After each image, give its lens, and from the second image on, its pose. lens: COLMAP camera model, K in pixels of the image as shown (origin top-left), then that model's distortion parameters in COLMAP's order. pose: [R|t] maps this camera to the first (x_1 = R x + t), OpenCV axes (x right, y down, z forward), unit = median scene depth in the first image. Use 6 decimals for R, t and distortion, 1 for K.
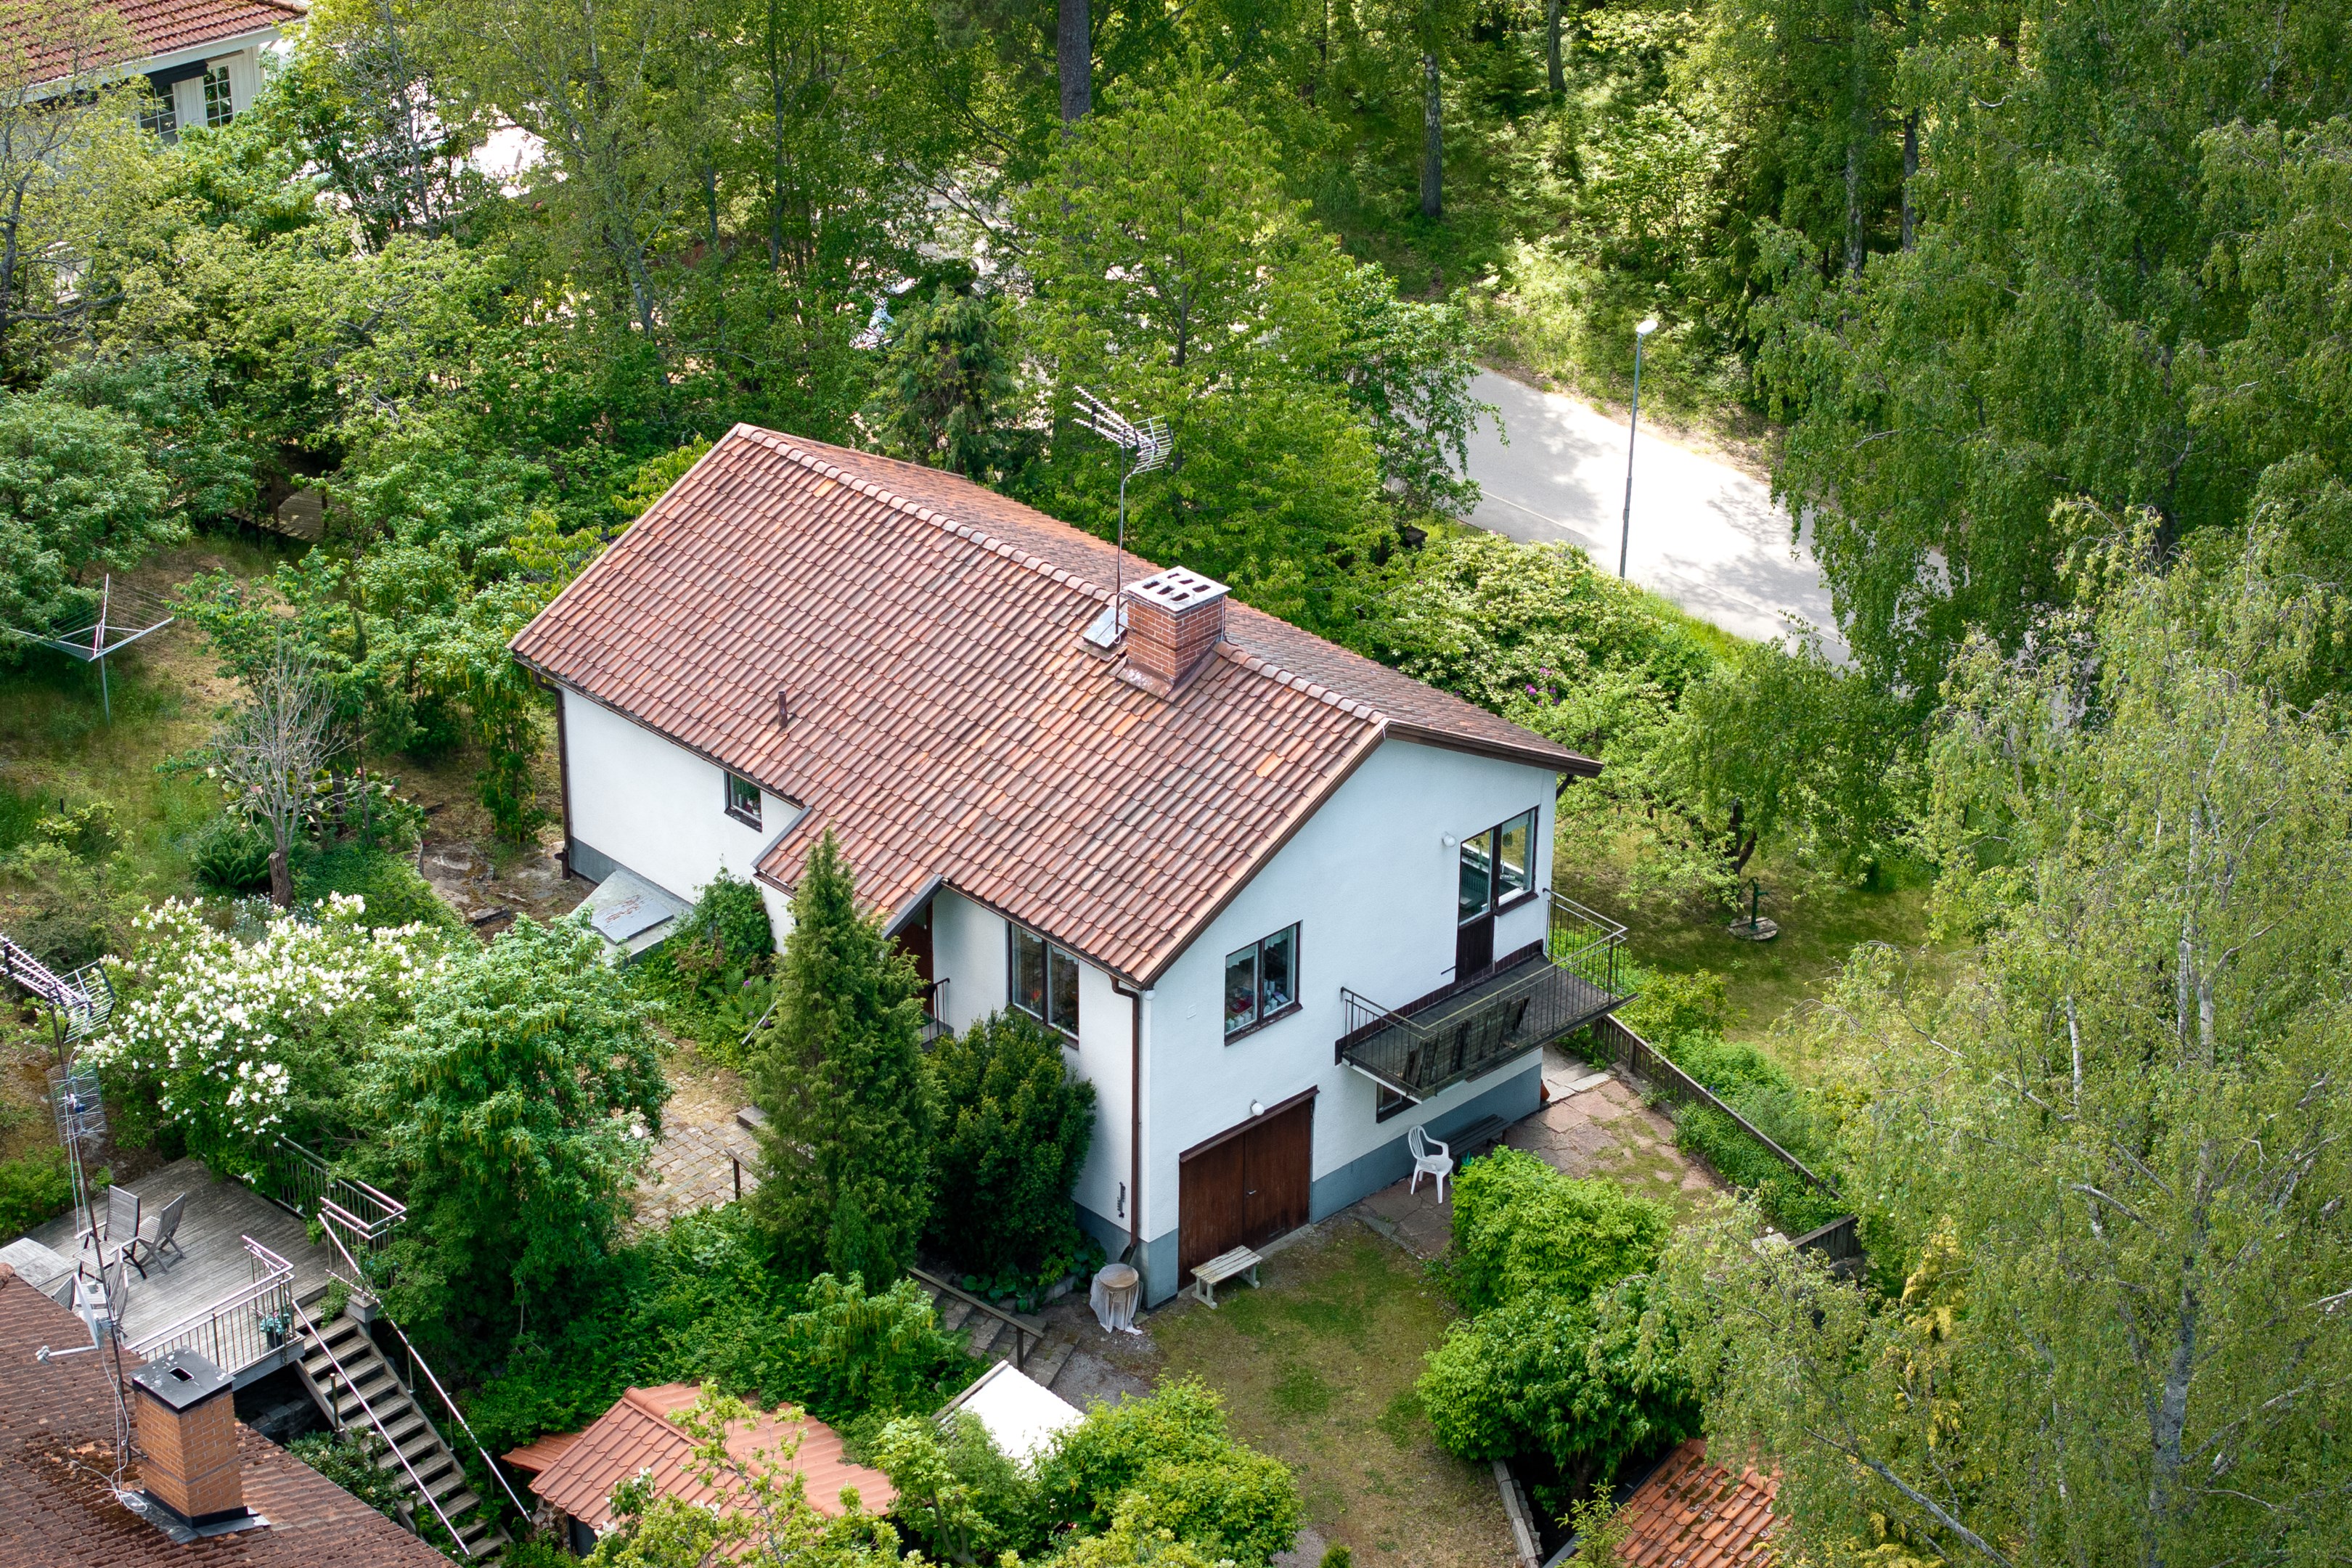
lens RADIAL K [[4769.0, 0, 1173.5], [0, 4769.0, 784.6], [0, 0, 1]] dist [0.009976, 0.000000]
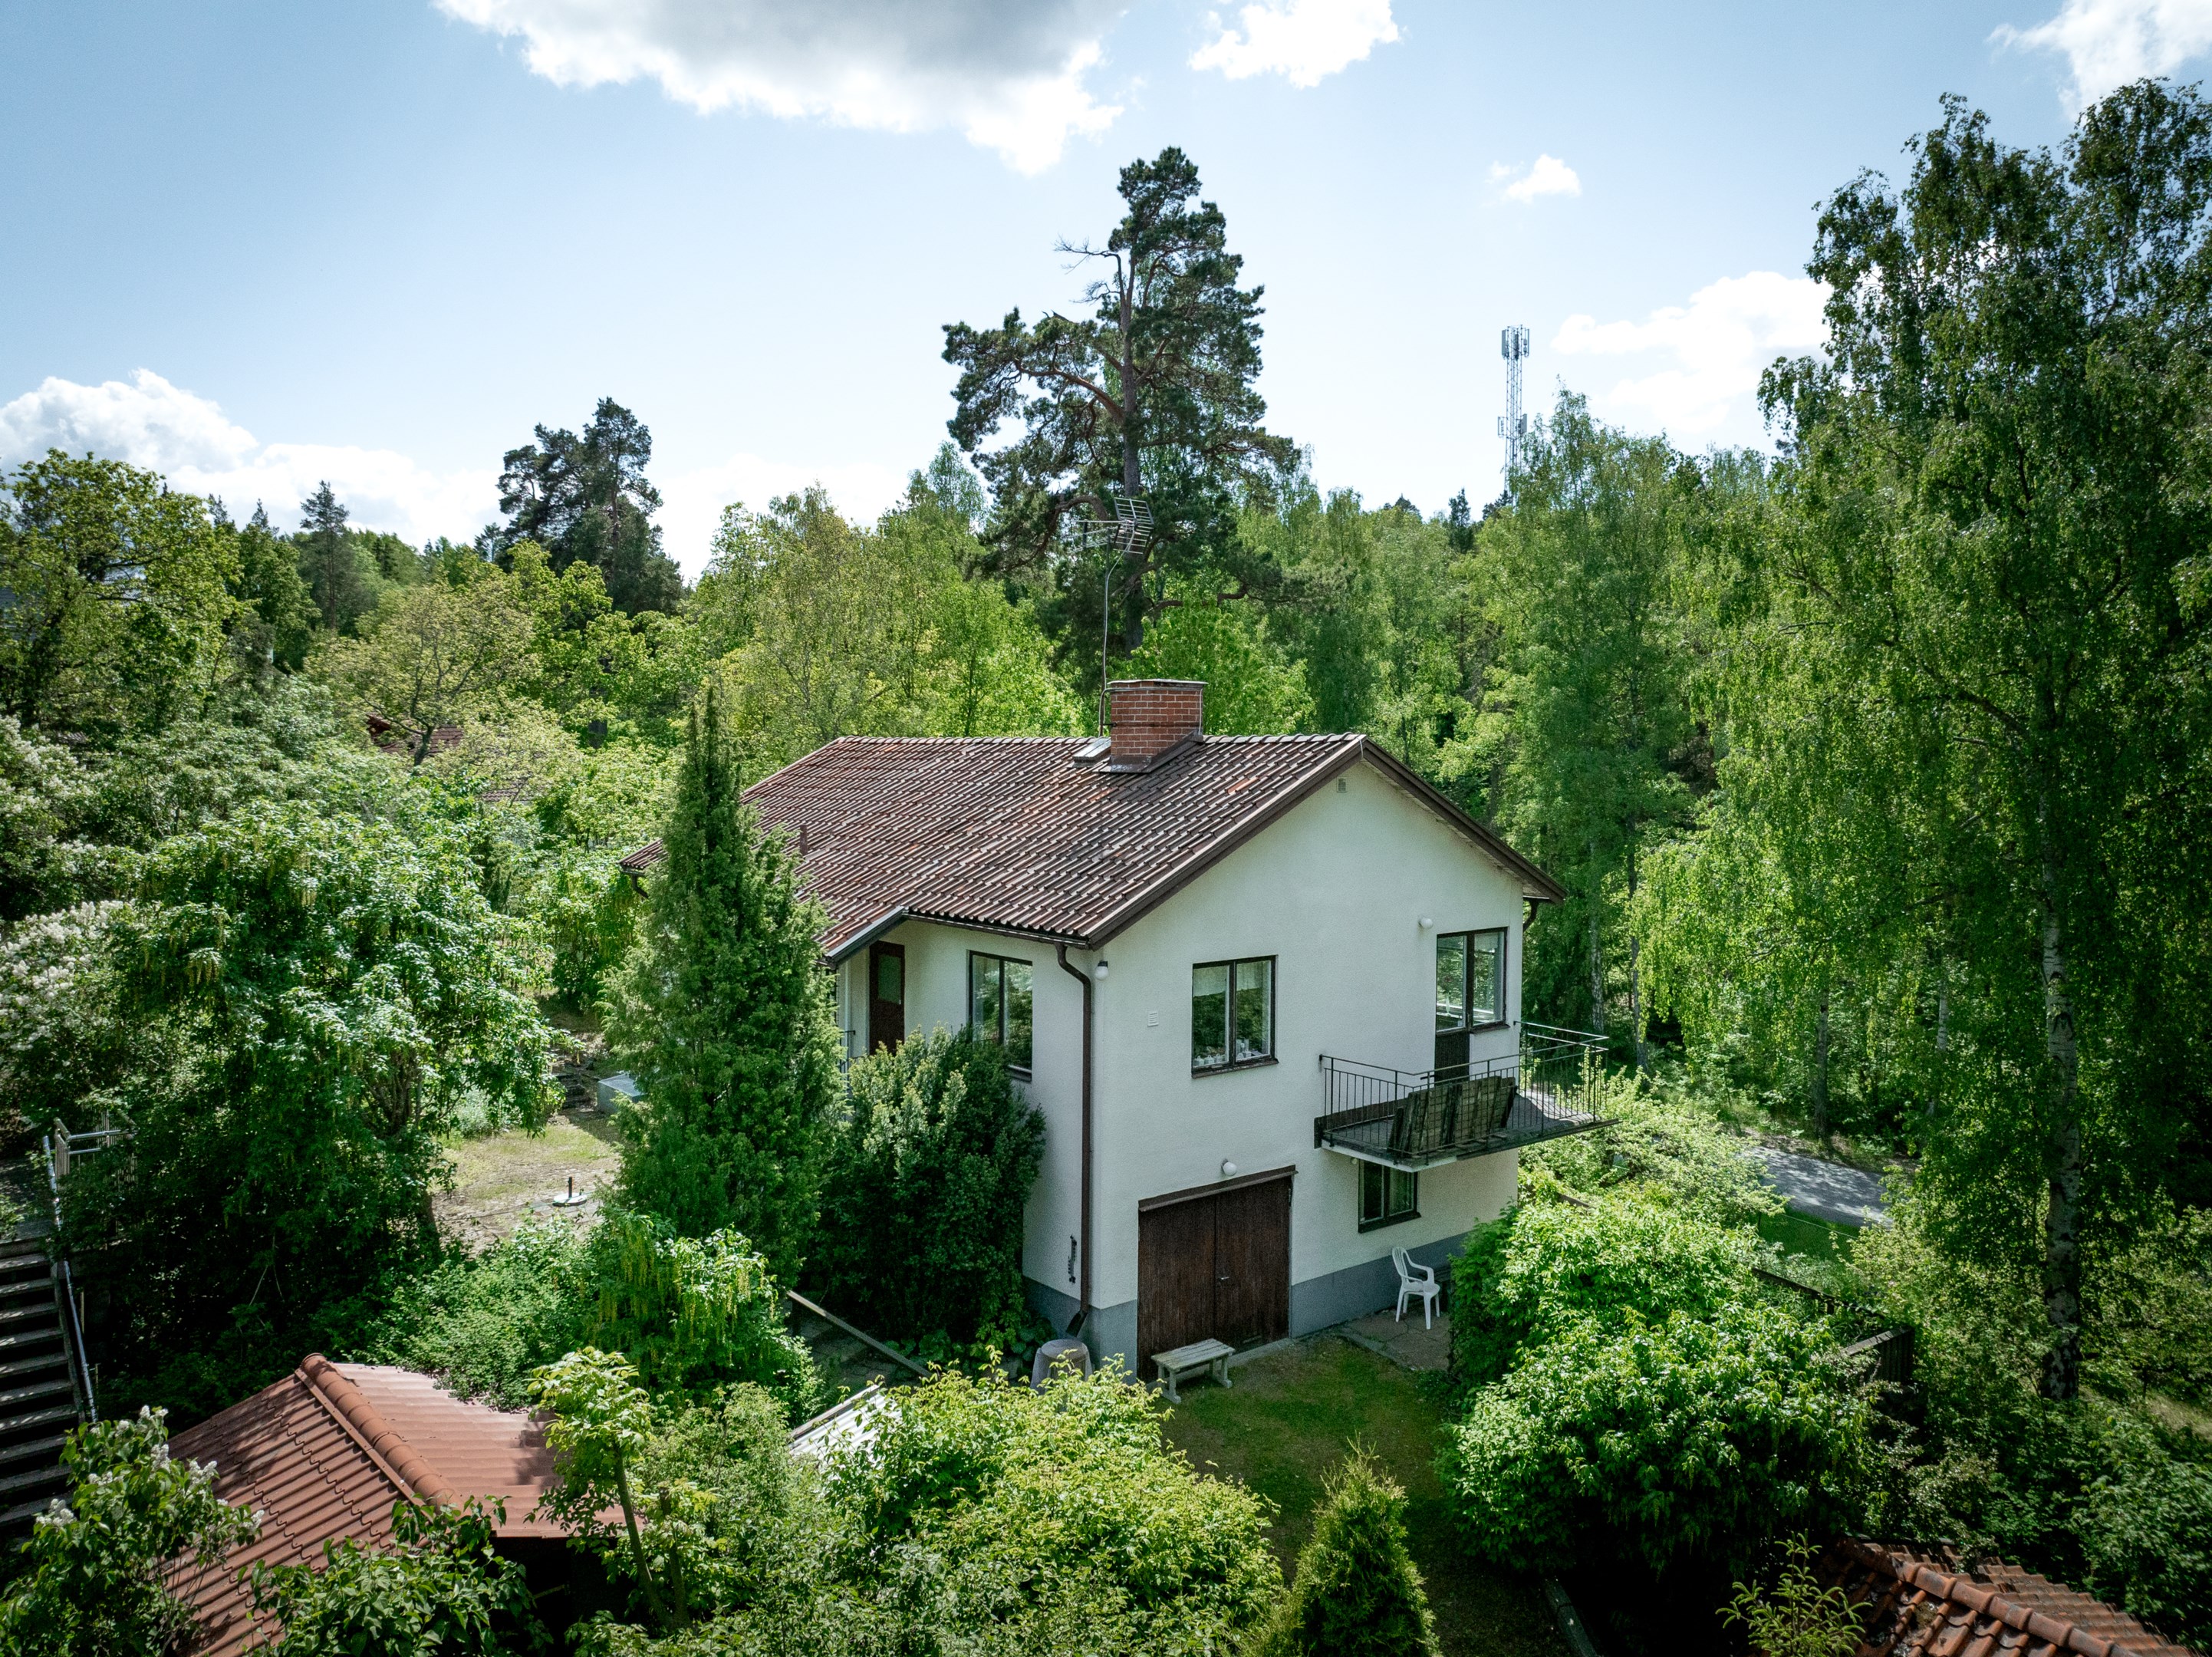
lens RADIAL K [[1535.1, 0, 1125.2], [0, 1535.1, 822.2], [0, 0, 1]] dist [-0.005704, -0.000726]
pose [[0.996899, 0.001845, -0.078670, 0.020686], [-0.035727, 0.901361, -0.431592, 0.135190], [0.070114, 0.433065, 0.898632, 0.708281]]
